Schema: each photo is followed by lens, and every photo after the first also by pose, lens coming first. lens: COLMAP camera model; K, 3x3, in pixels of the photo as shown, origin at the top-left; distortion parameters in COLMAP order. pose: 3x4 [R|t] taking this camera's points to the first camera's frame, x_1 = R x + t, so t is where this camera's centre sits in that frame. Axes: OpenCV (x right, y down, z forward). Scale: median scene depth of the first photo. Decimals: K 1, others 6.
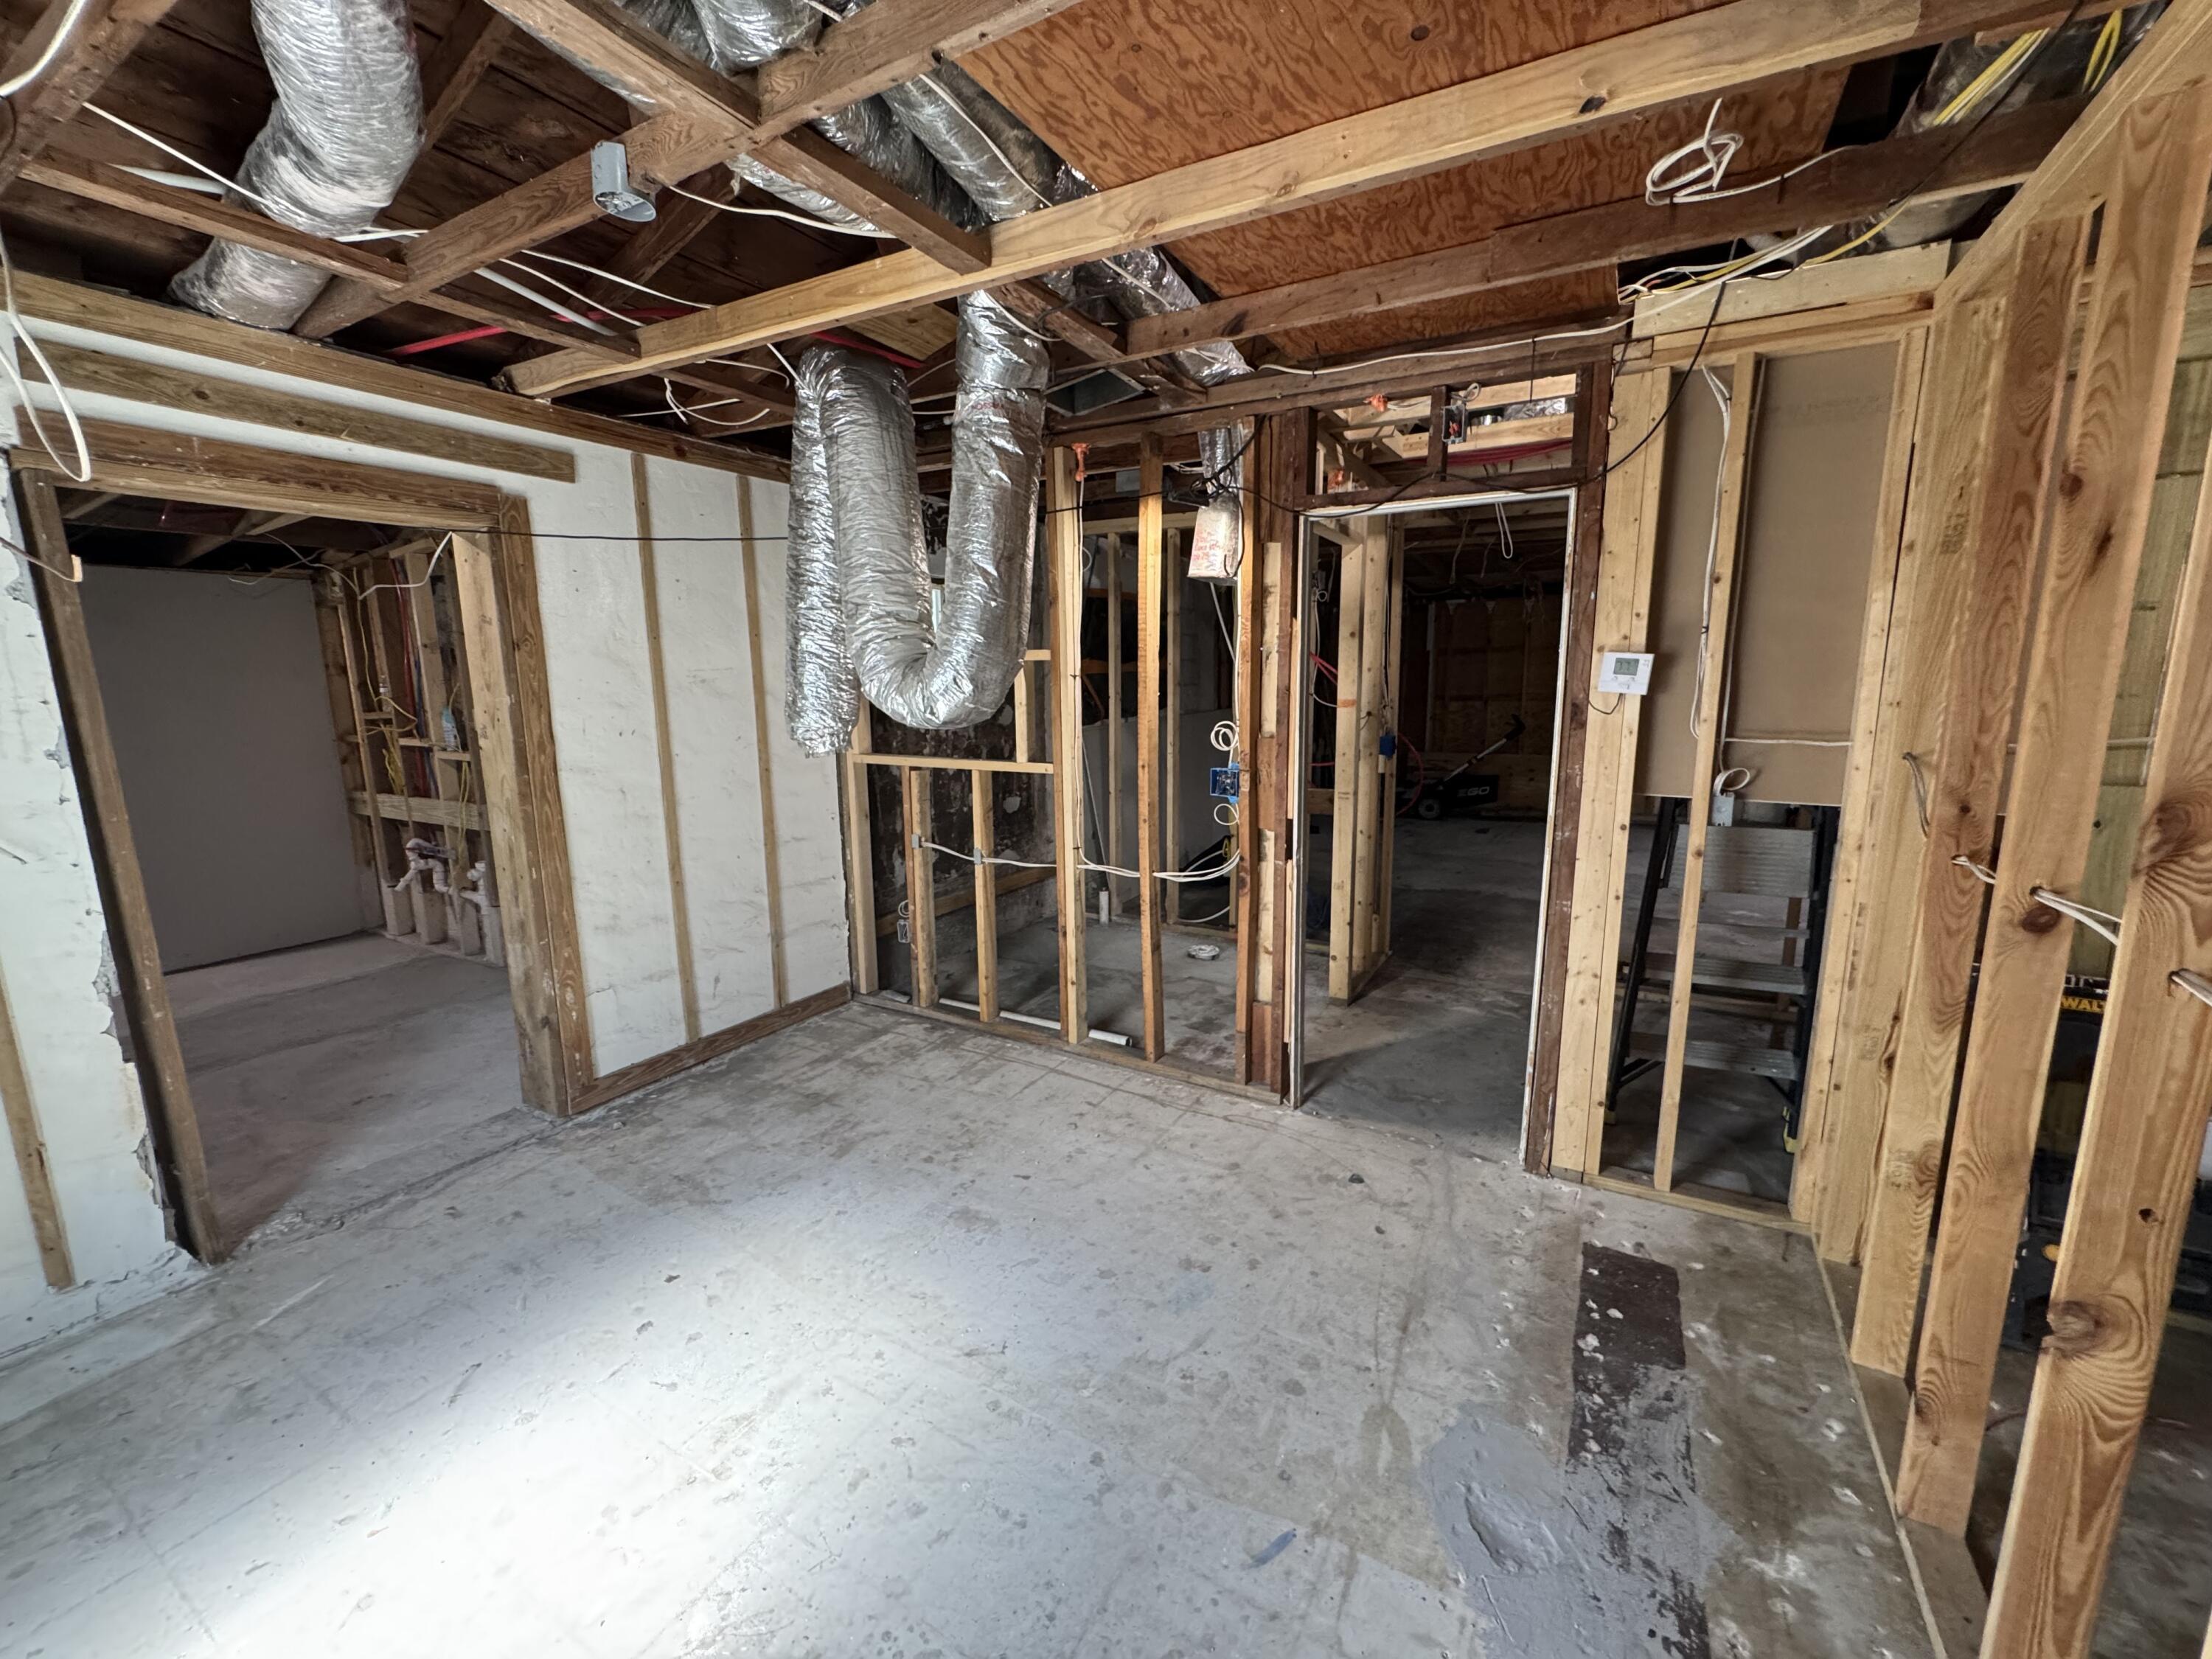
lens RADIAL K [[881.7, 0, 1113.3], [0, 881.7, 828.9], [0, 0, 1]] dist [-0.000308, -0.000405]
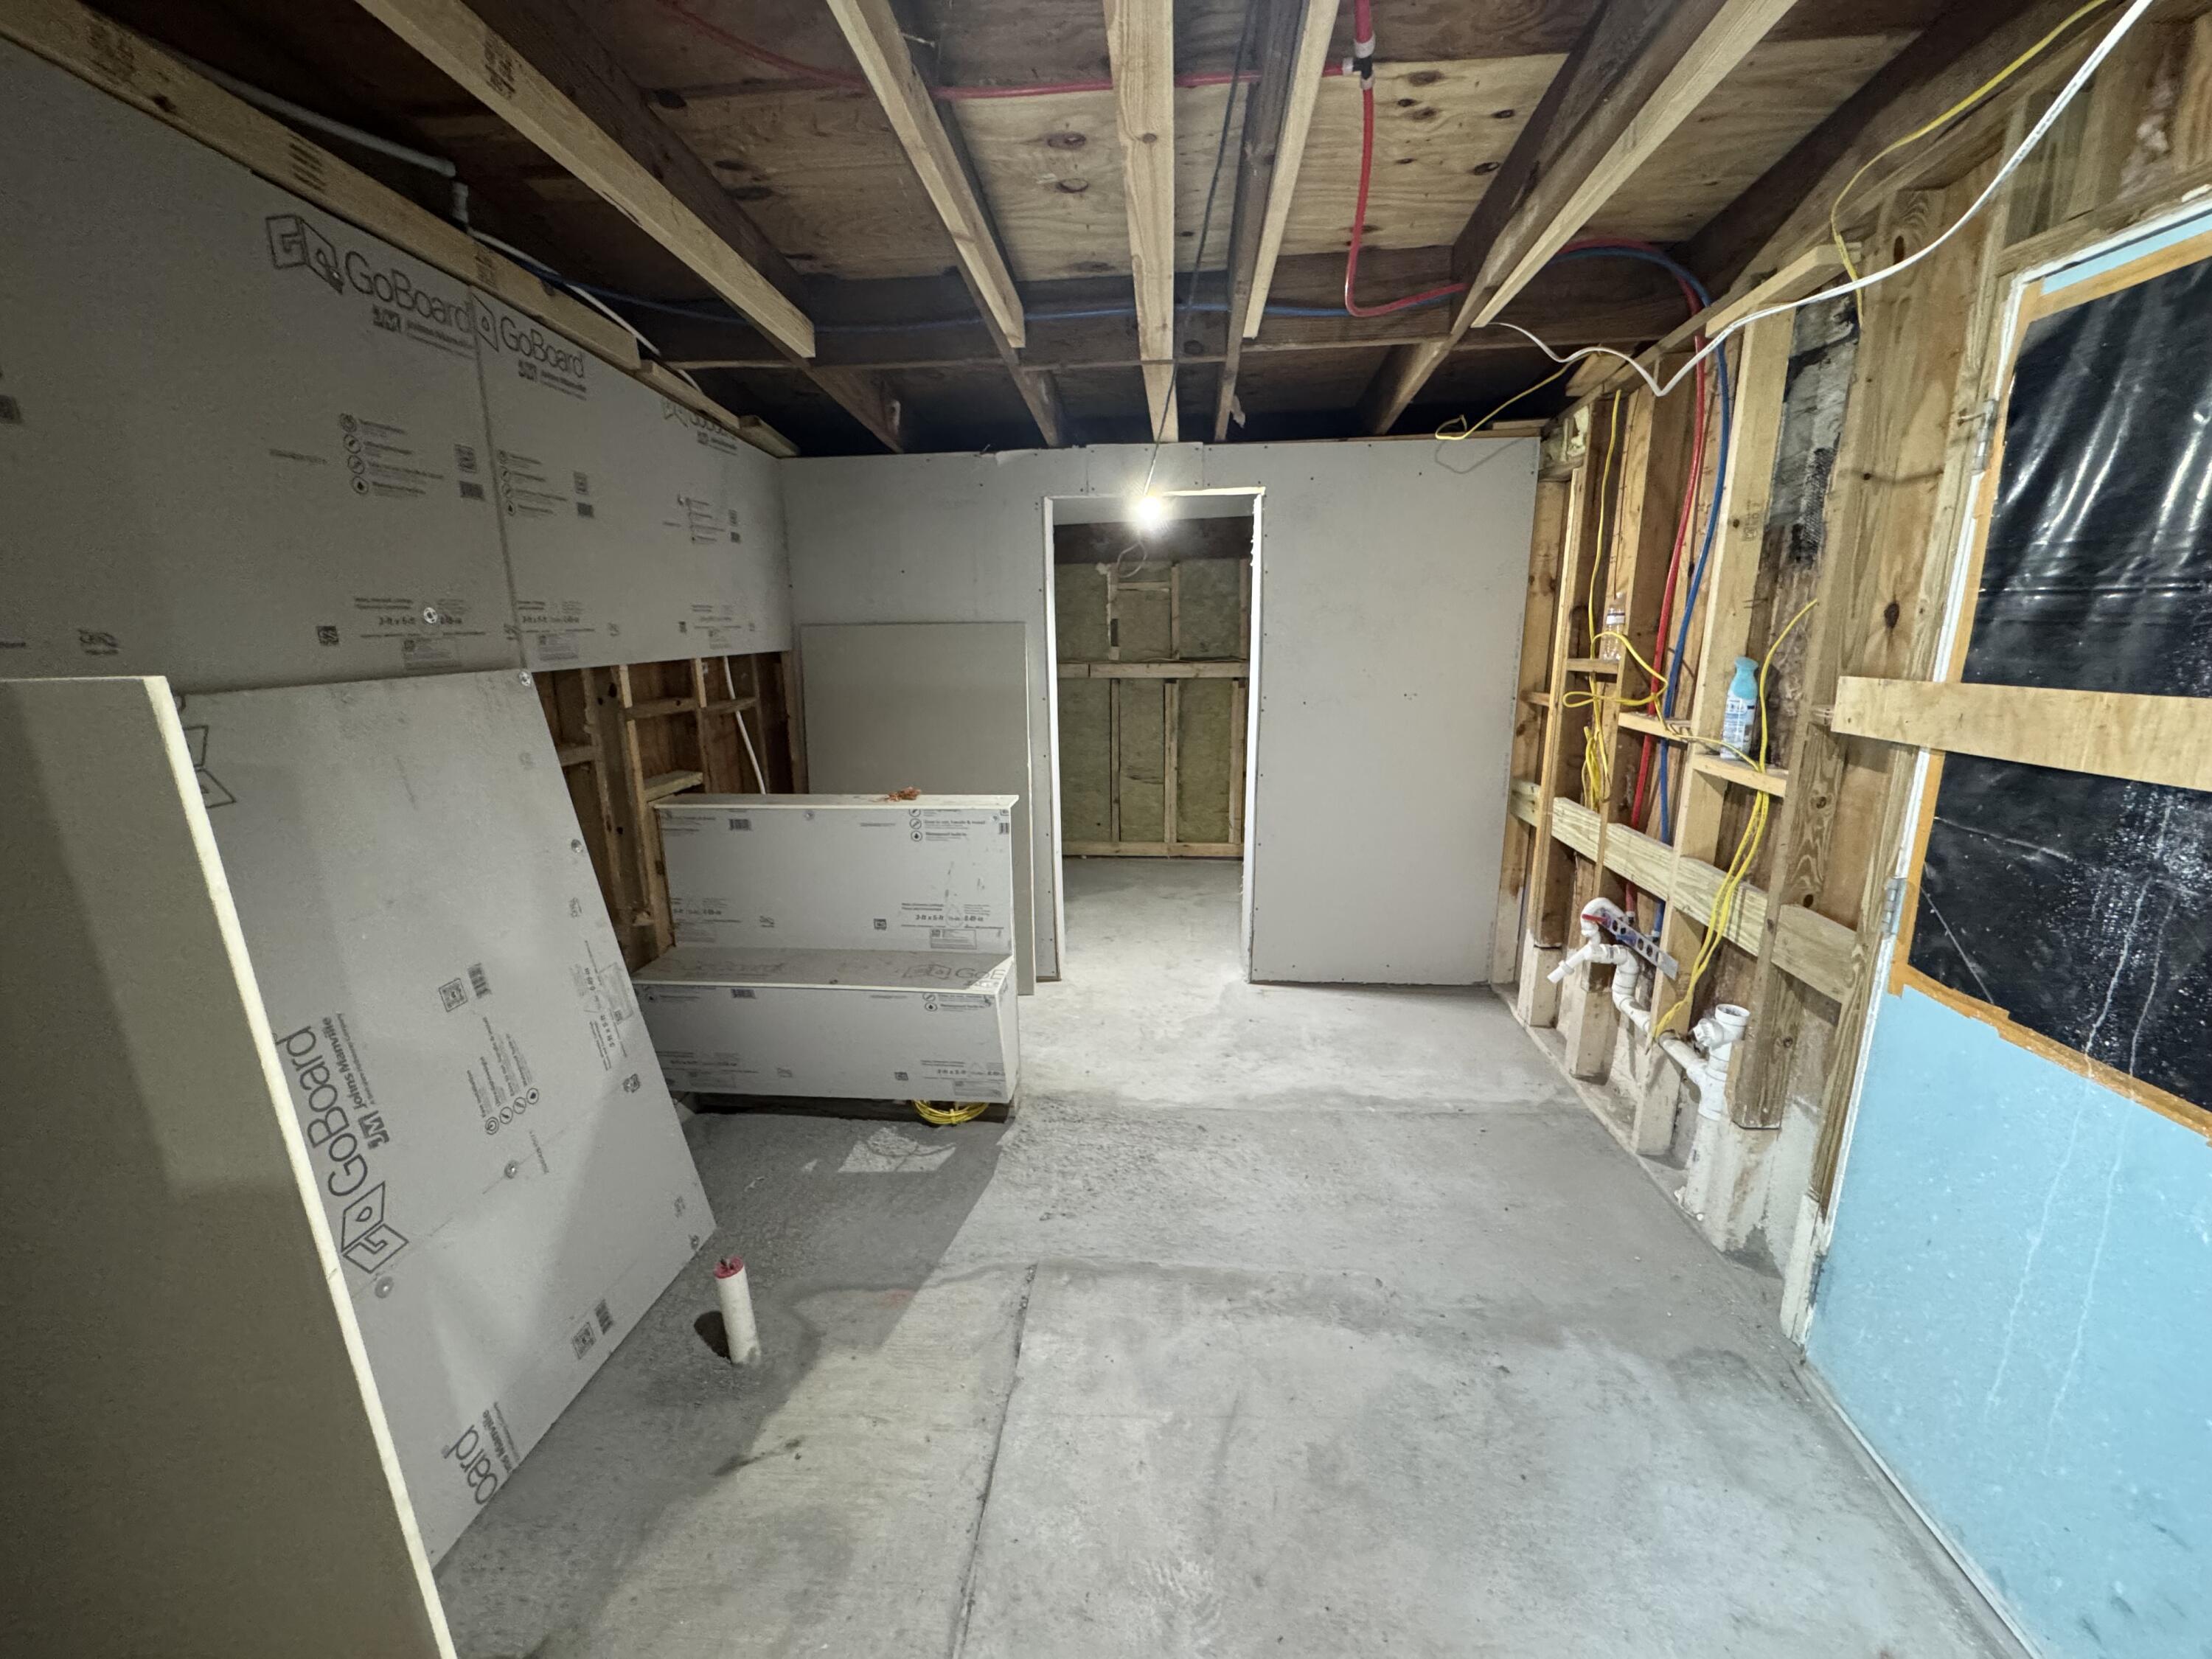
lens RADIAL K [[881.7, 0, 1104.2], [0, 881.7, 823.0], [0, 0, 1]] dist [-0.000308, -0.000405]
pose [[0.420628, 0.213900, -0.881657, -0.448125], [-0.143947, 0.975233, 0.167928, -0.080249], [0.895741, 0.056277, 0.441001, 0.480629]]
